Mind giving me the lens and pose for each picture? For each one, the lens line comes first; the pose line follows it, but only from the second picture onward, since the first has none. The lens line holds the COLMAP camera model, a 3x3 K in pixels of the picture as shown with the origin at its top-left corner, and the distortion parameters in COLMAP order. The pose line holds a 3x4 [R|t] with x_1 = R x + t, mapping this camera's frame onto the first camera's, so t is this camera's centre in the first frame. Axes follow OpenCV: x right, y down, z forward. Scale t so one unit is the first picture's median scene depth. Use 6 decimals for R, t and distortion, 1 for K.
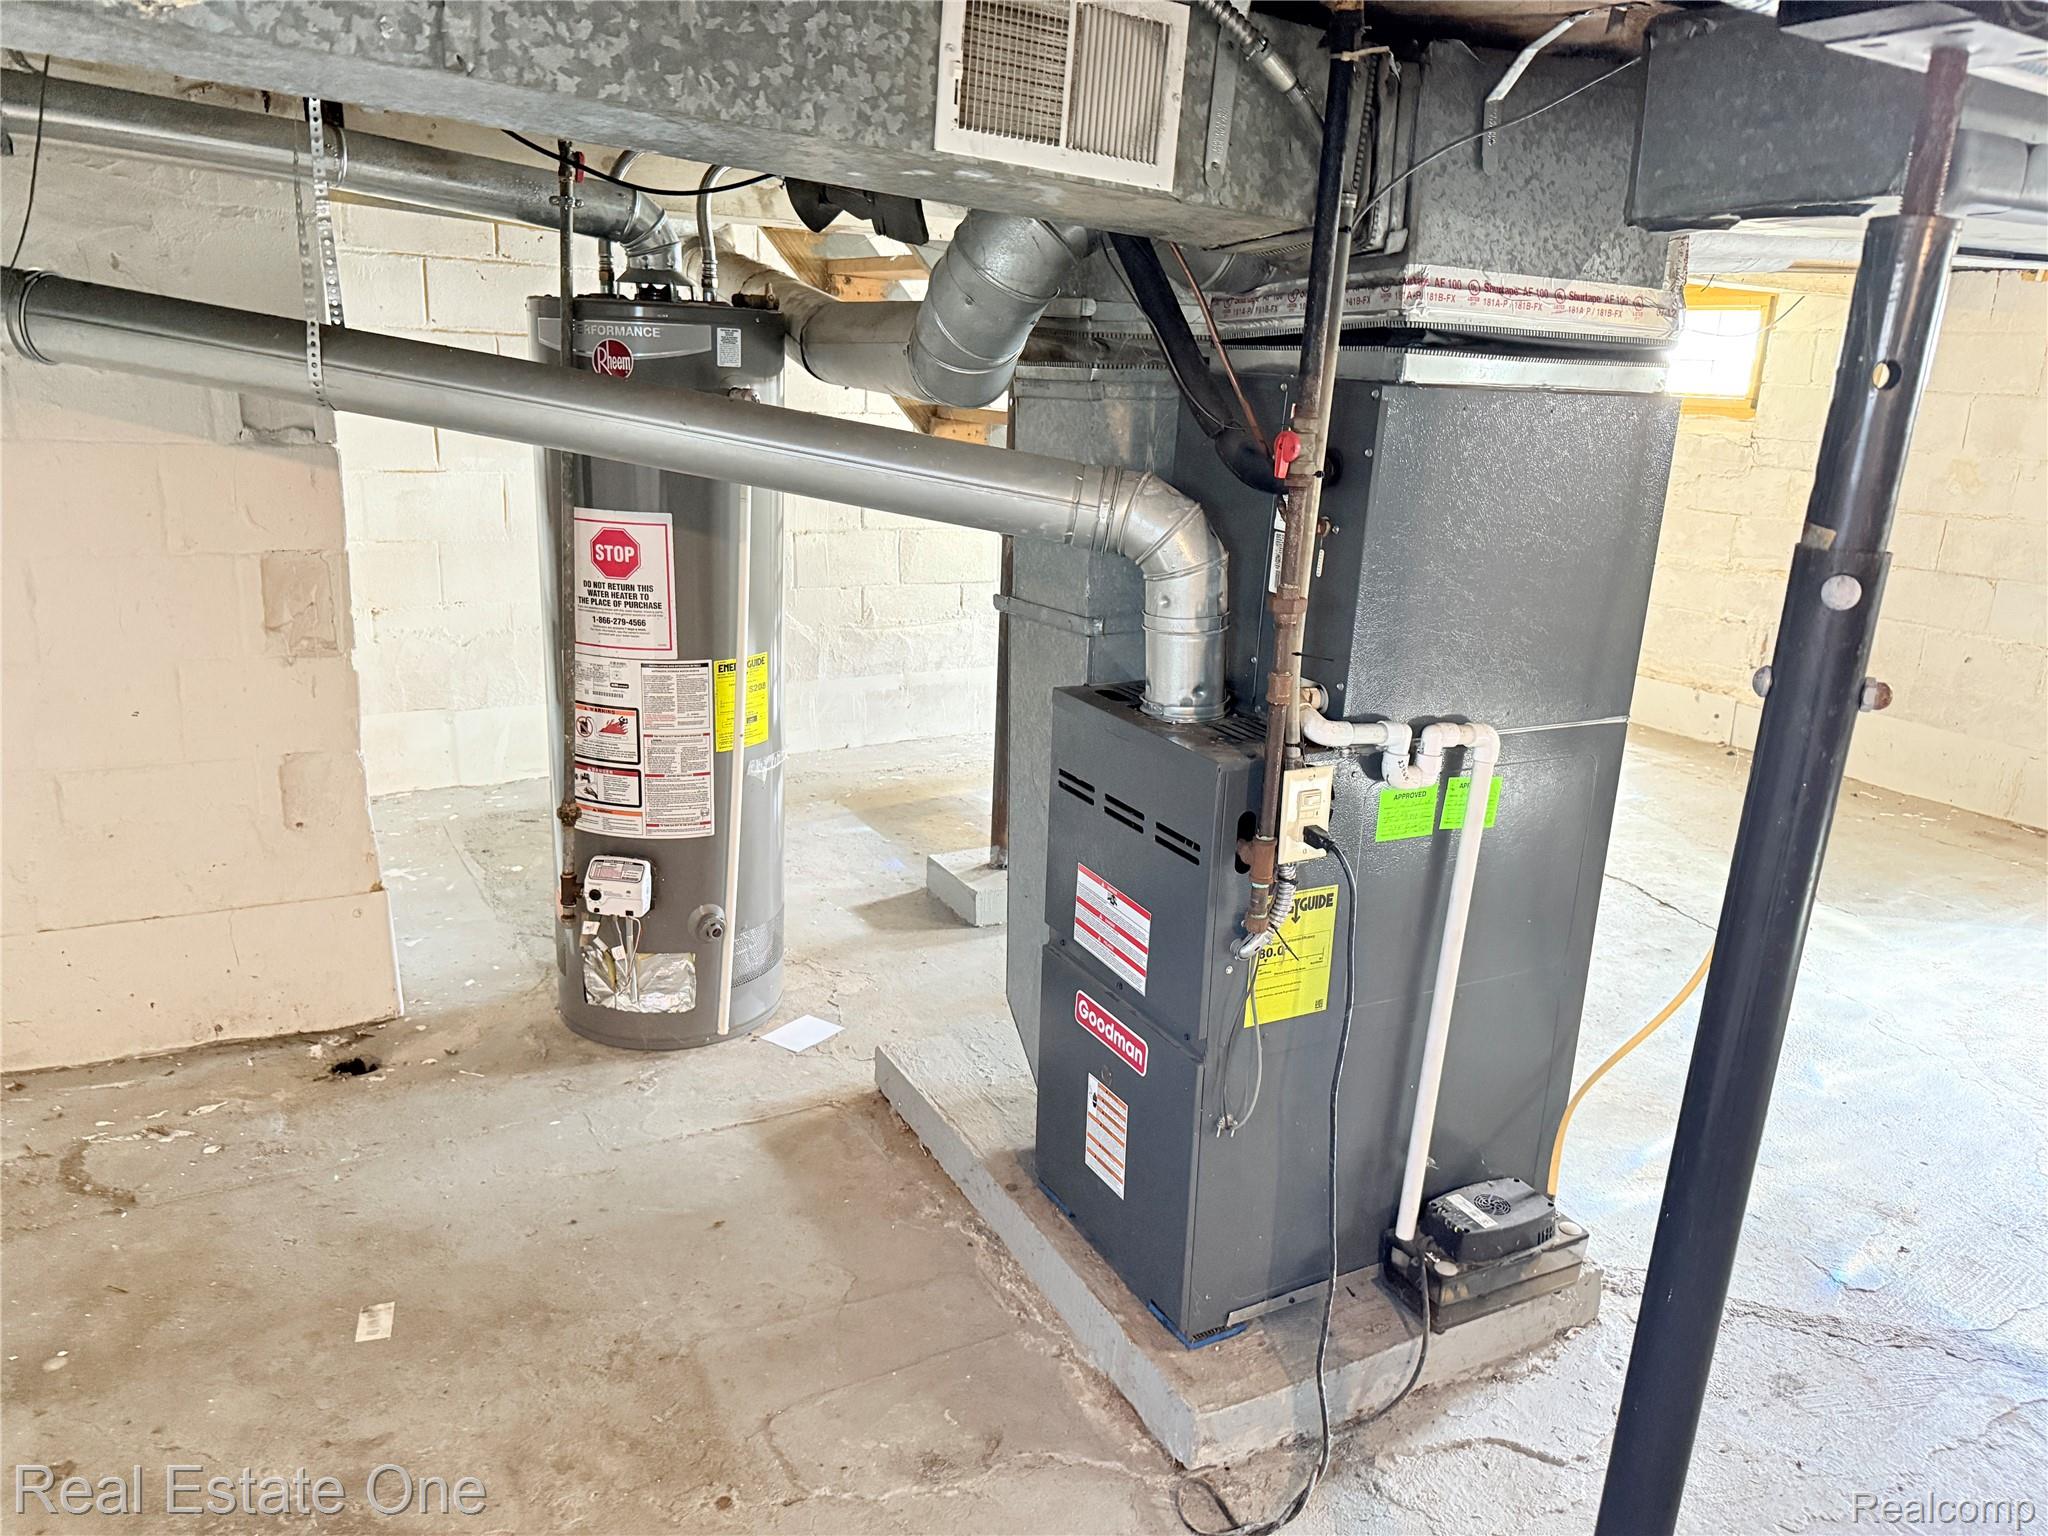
lens RADIAL K [[1449.0, 0, 1035.4], [0, 1449.0, 774.0], [0, 0, 1]] dist [0.008707, -0.005921]
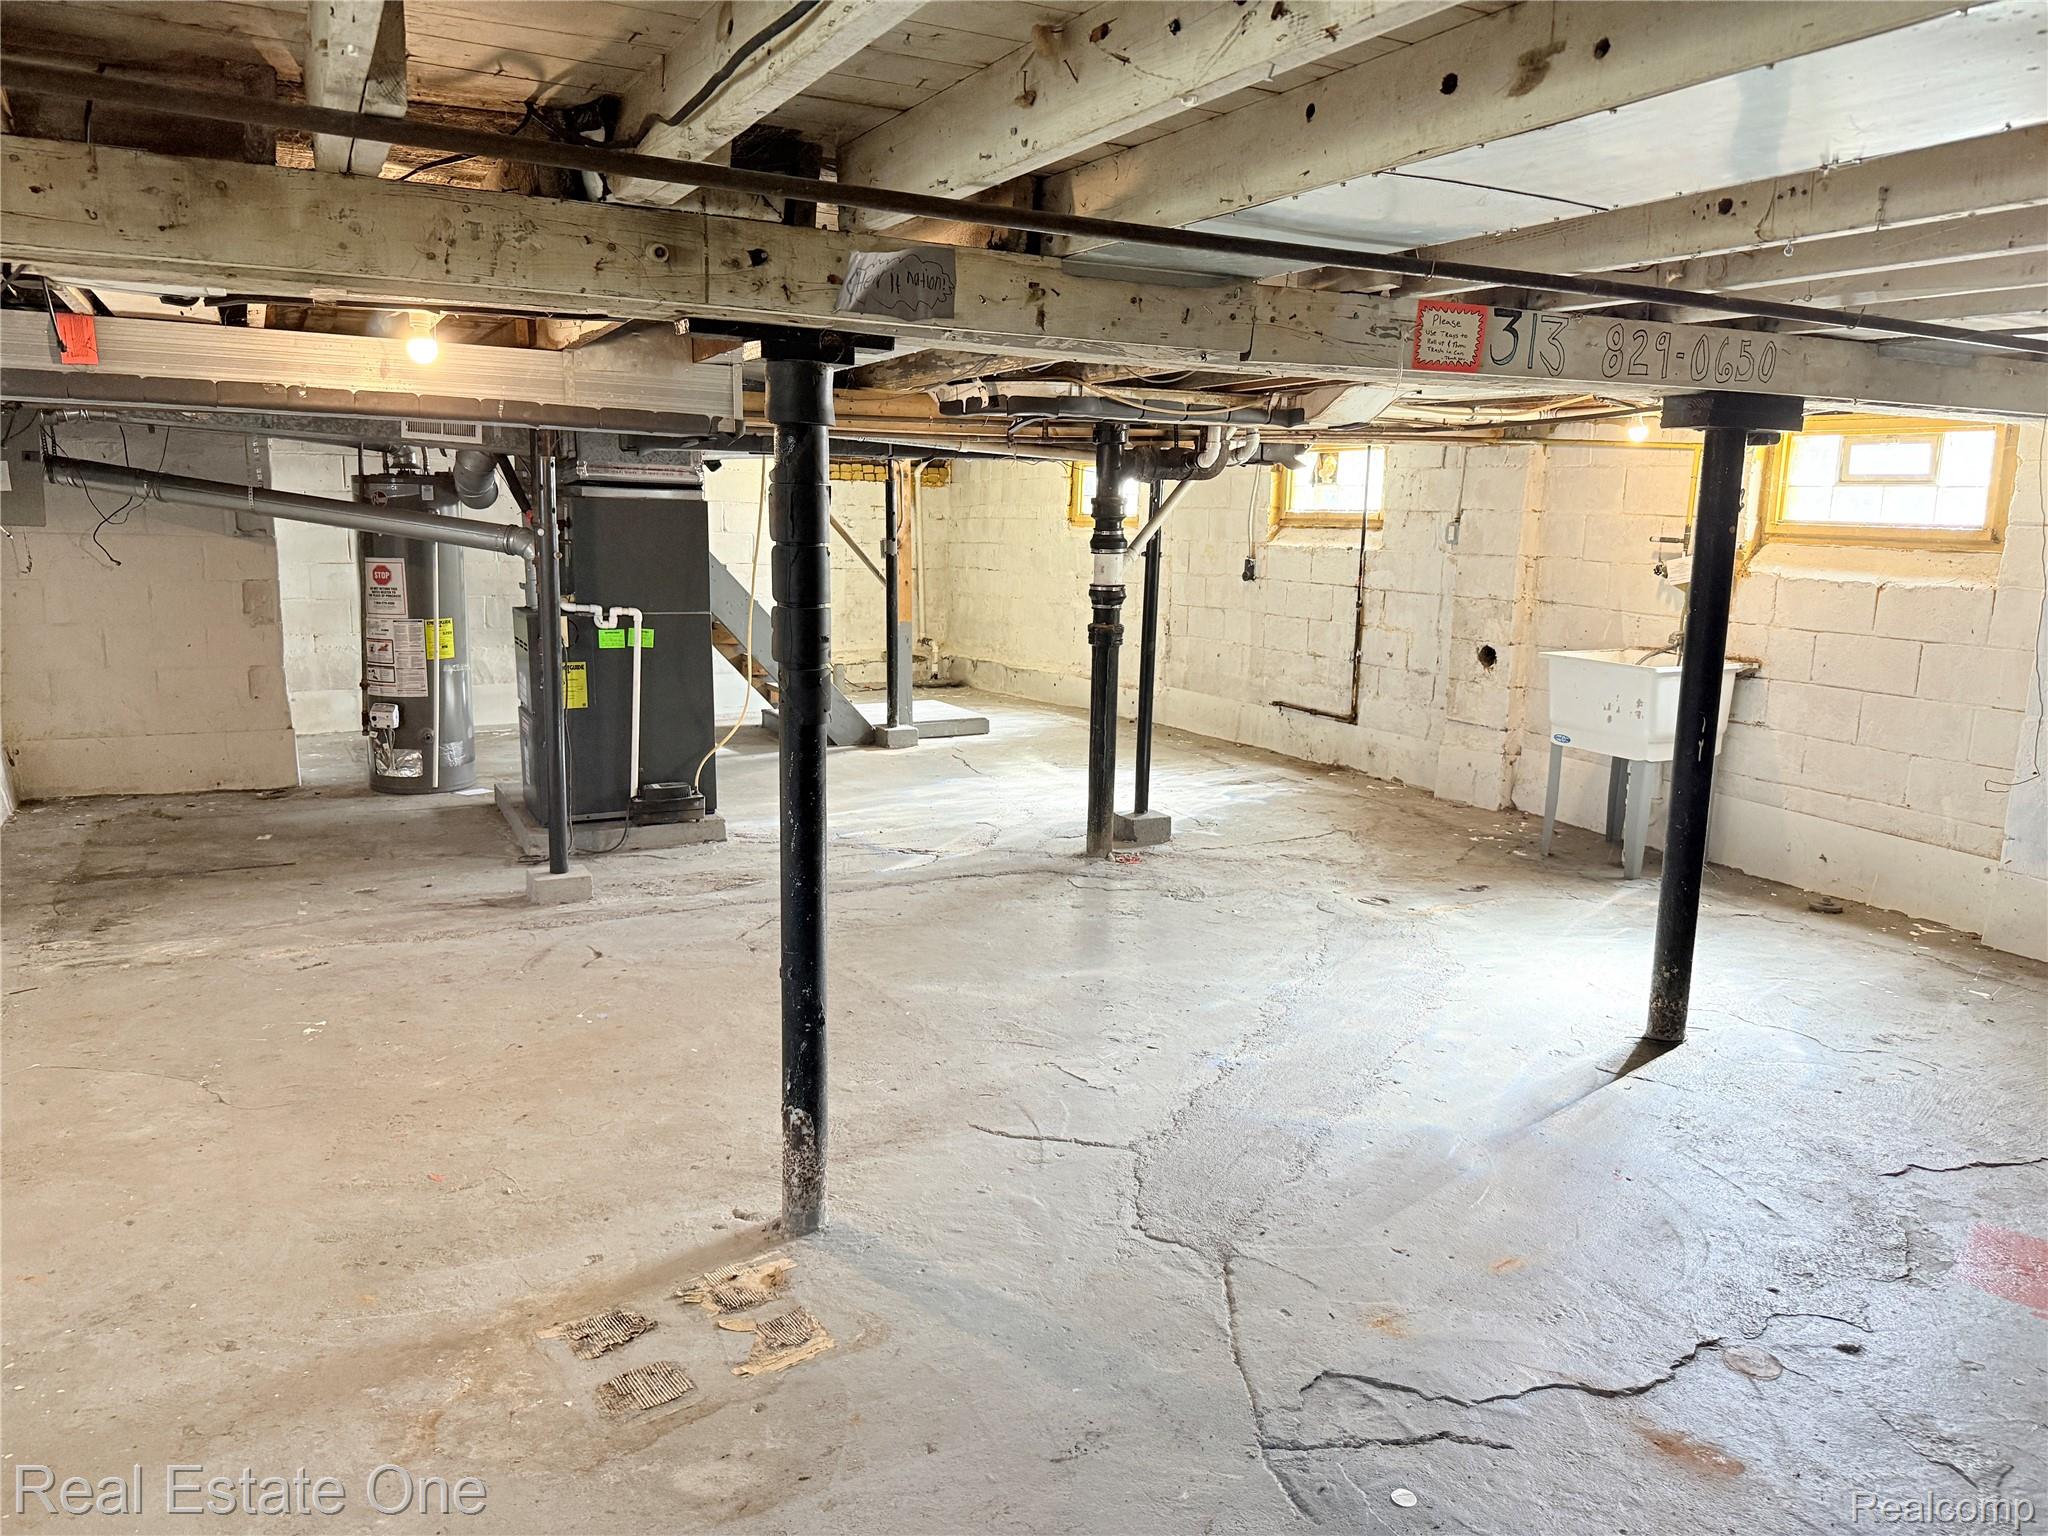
lens RADIAL K [[1449.0, 0, 1010.7], [0, 1449.0, 761.8], [0, 0, 1]] dist [0.008707, -0.005921]
pose [[0.999034, -0.019520, -0.039361, 0.847548], [0.015213, 0.994152, -0.106911, 0.431914], [0.041218, 0.106209, 0.993489, -1.340971]]
